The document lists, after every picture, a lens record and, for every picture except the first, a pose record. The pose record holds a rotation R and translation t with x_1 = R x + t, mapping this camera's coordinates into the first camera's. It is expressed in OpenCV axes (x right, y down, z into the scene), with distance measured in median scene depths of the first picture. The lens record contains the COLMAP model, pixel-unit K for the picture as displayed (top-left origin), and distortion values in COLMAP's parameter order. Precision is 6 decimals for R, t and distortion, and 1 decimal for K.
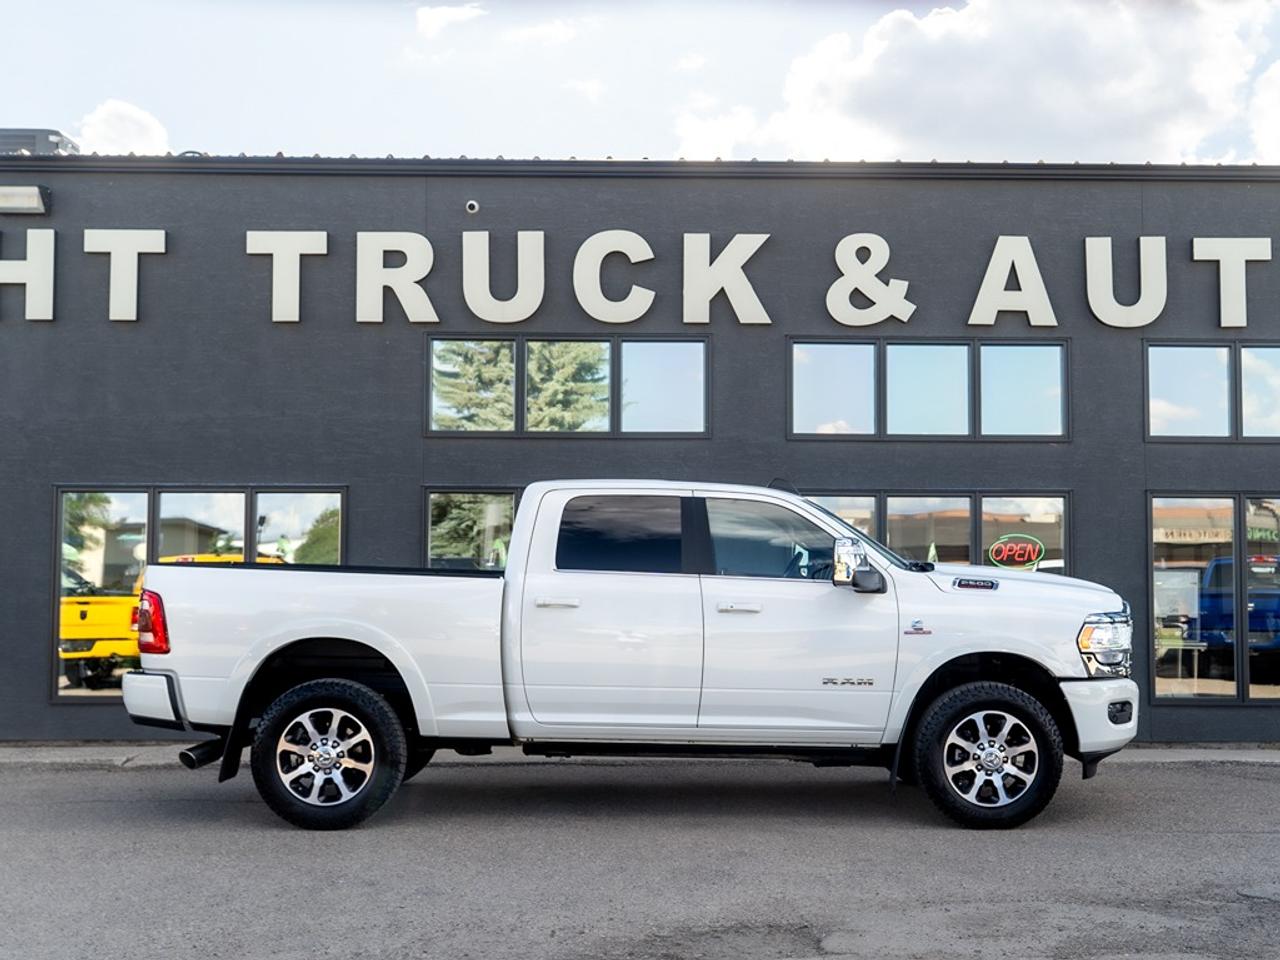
lens RADIAL K [[1543.0, 0, 640.0], [0, 1543.0, 480.0], [0, 0, 1]] dist [-0.008027, -0.016808]
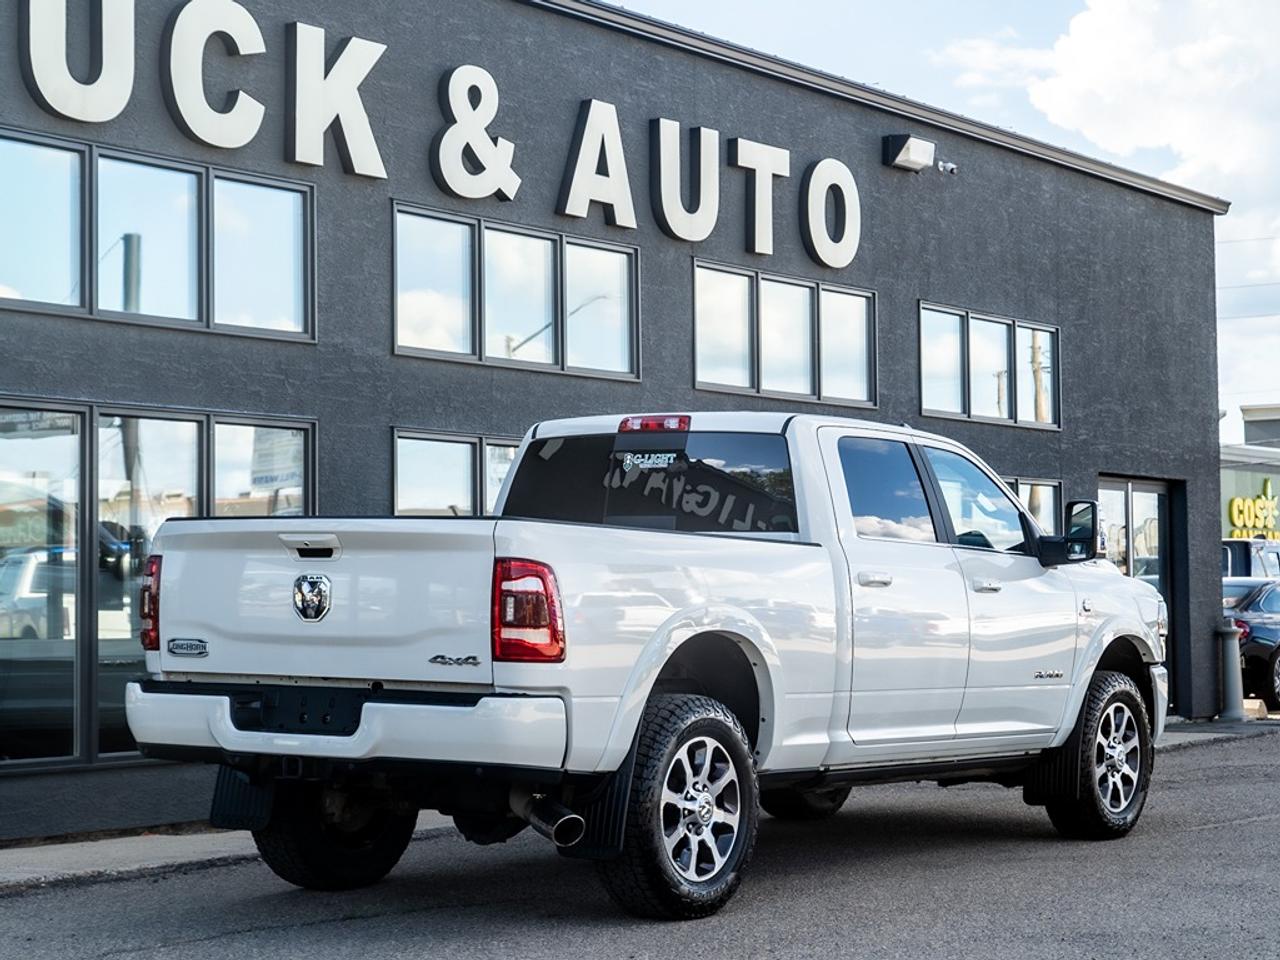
lens RADIAL K [[2665.7, 0, 640.0], [0, 2665.7, 480.0], [0, 0, 1]] dist [-0.031397, -0.108874]
pose [[0.572049, 0.030897, 0.819637, -0.795859], [-0.047708, 0.998852, -0.004356, 0.028665], [-0.818831, -0.036612, 0.572866, 0.243419]]
